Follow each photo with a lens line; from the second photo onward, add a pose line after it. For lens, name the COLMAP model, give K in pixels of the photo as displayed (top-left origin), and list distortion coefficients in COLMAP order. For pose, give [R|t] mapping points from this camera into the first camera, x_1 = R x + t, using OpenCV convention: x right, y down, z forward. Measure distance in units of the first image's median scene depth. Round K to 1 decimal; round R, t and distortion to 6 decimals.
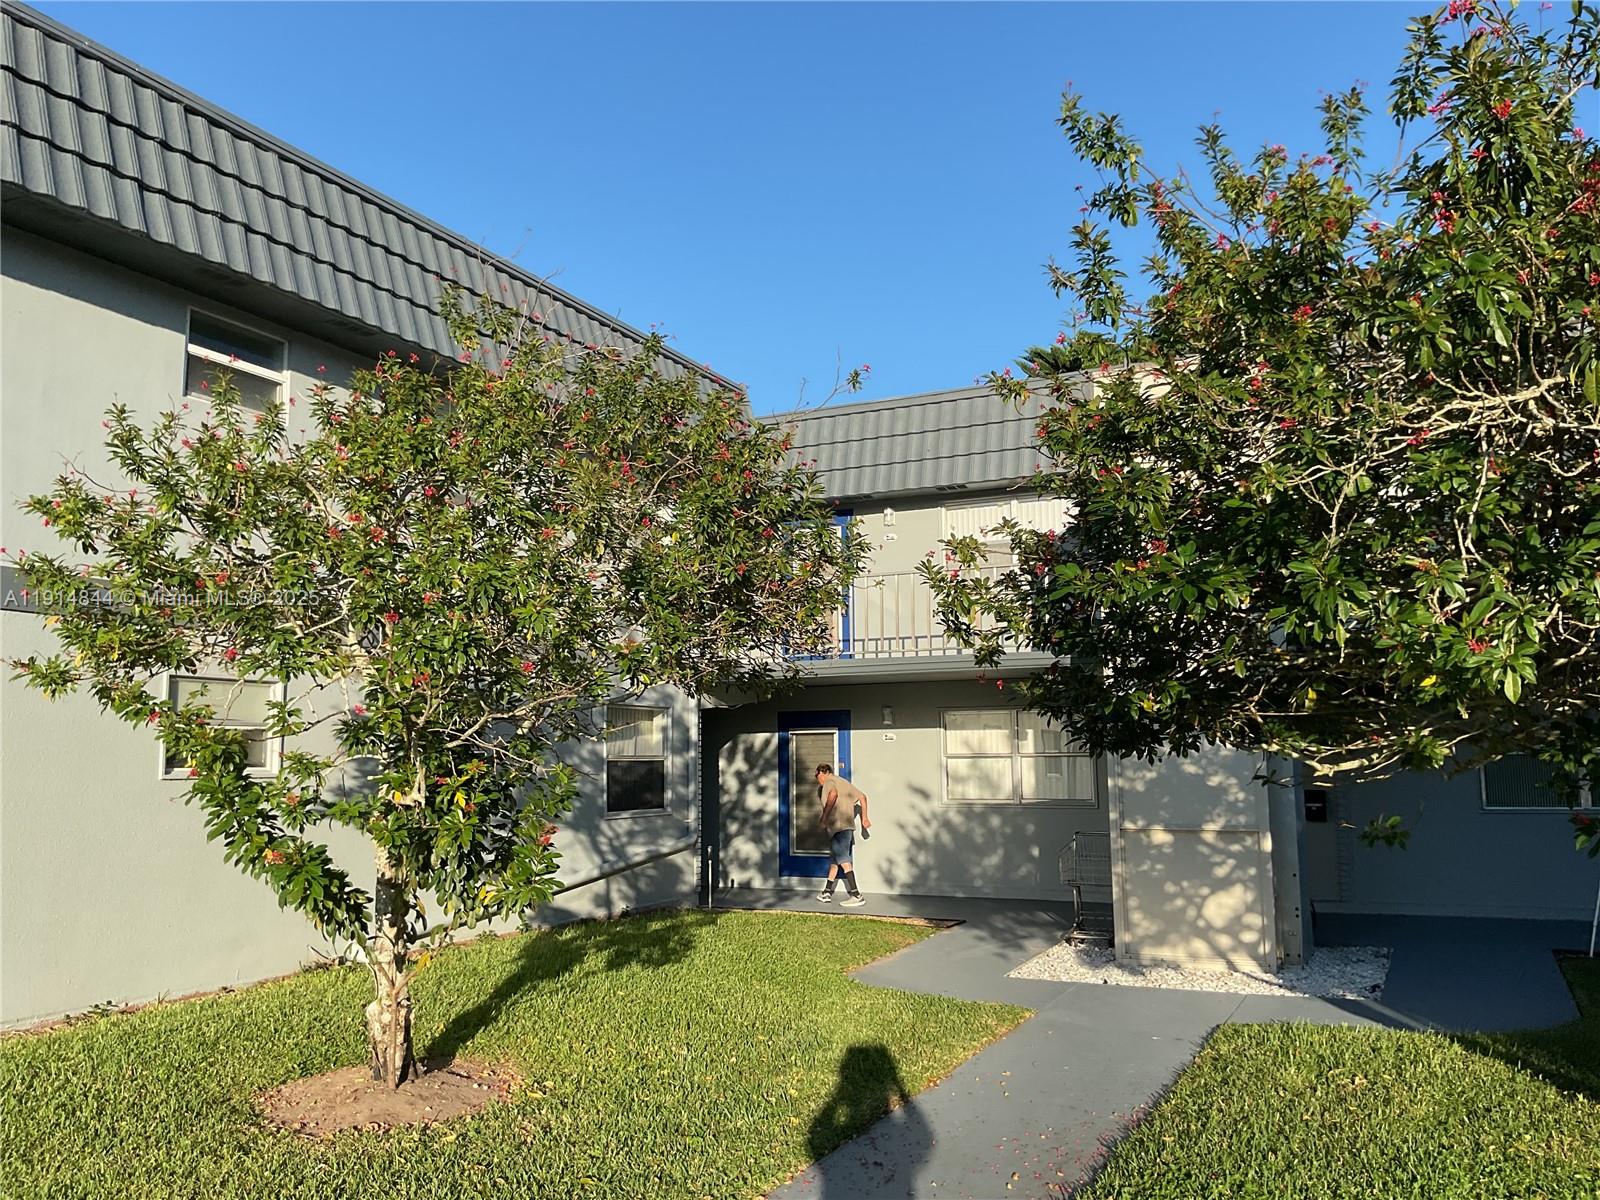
lens RADIAL K [[1322.2, 0, 790.9], [0, 1322.2, 599.5], [0, 0, 1]] dist [0.074590, -0.141329]
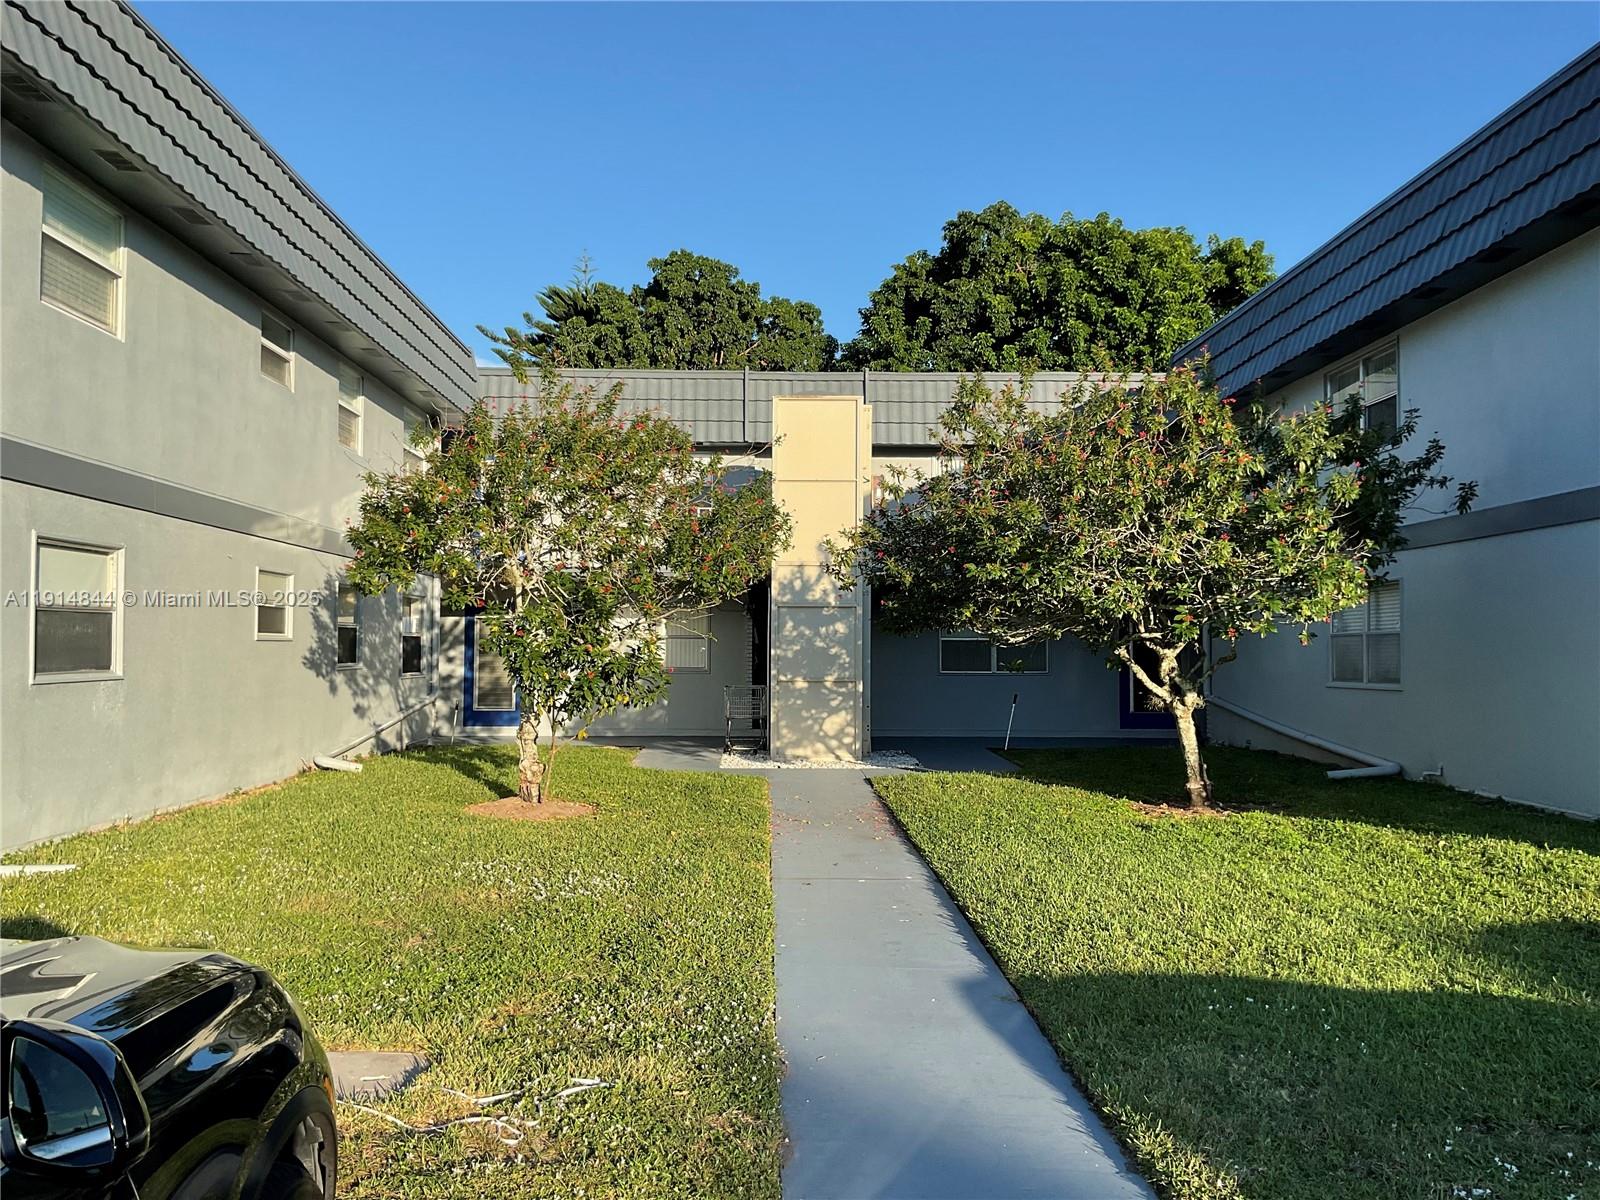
lens RADIAL K [[1322.2, 0, 804.3], [0, 1322.2, 598.8], [0, 0, 1]] dist [0.074590, -0.141329]
pose [[0.879495, 0.029084, 0.475019, -0.512169], [-0.069233, 0.995332, 0.067243, -0.041185], [-0.470846, -0.092027, 0.877403, -0.454065]]
